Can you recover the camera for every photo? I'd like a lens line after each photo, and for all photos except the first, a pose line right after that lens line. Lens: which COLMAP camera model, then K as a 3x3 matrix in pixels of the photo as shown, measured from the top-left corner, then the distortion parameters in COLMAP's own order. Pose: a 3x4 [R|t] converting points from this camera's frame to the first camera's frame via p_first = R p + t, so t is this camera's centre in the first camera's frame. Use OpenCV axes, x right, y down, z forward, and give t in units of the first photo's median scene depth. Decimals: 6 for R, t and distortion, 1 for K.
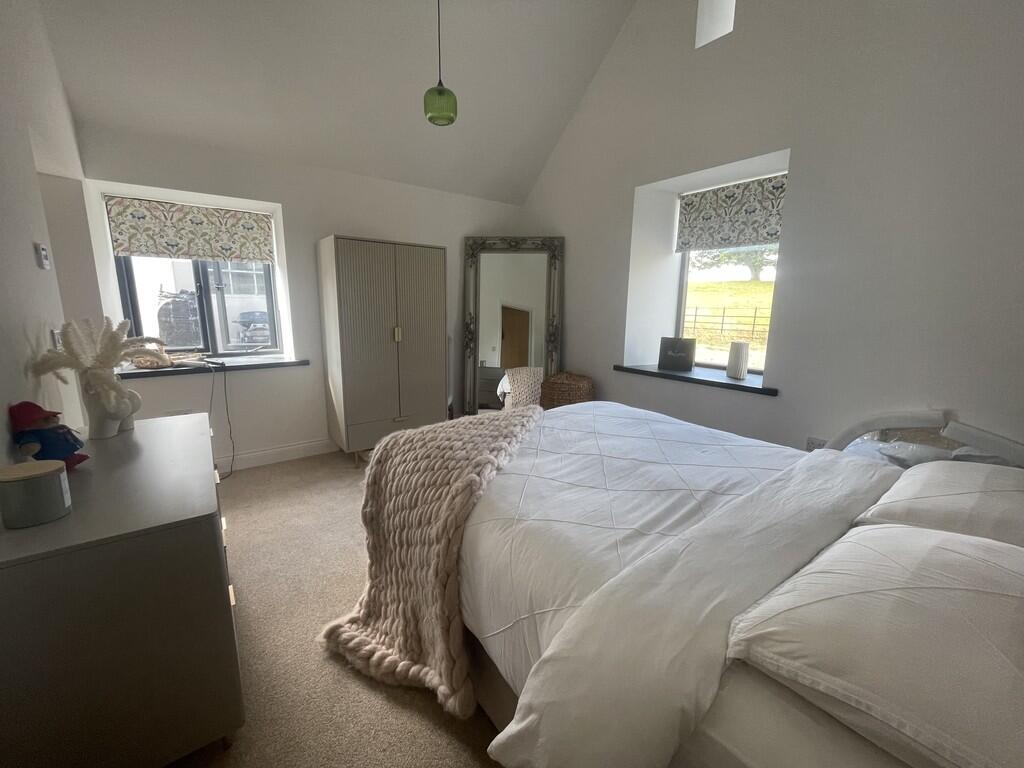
lens RADIAL K [[414.0, 0, 512.0], [0, 414.0, 384.0], [0, 0, 1]] dist [-0.000933, -0.000434]
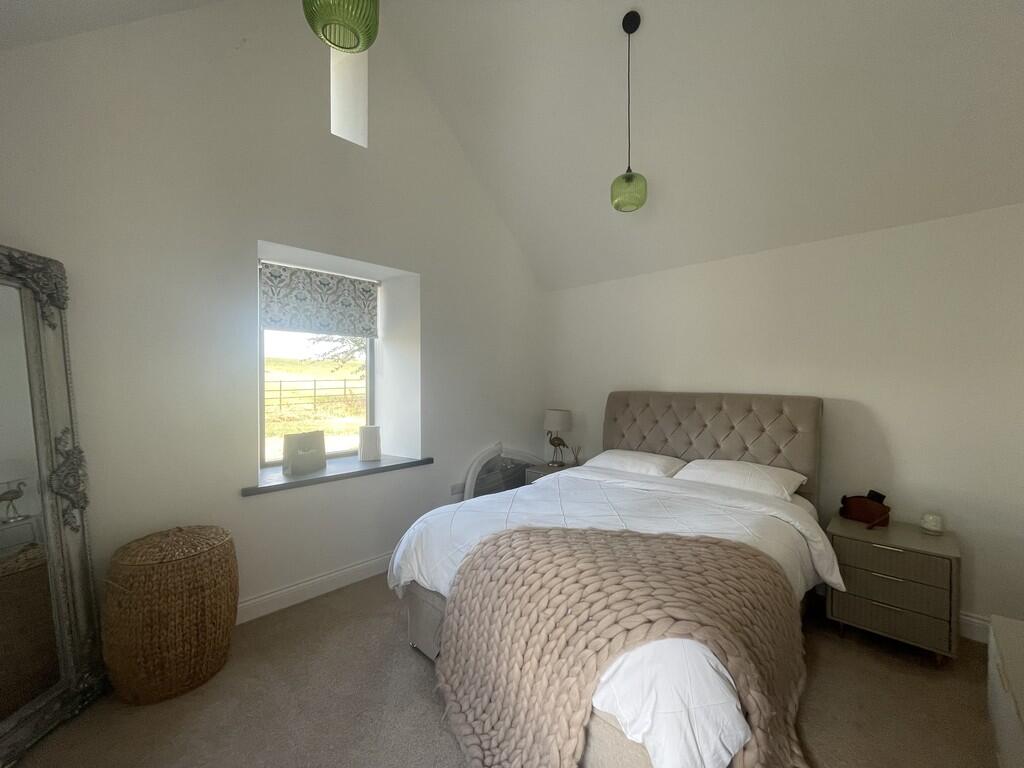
lens RADIAL K [[414.0, 0, 512.0], [0, 414.0, 384.0], [0, 0, 1]] dist [-0.000933, -0.000434]
pose [[-0.148336, -0.016423, 0.988801, -0.479004], [0.201749, 0.978332, 0.046515, -0.166666], [-0.968139, 0.206389, -0.141808, 0.711009]]
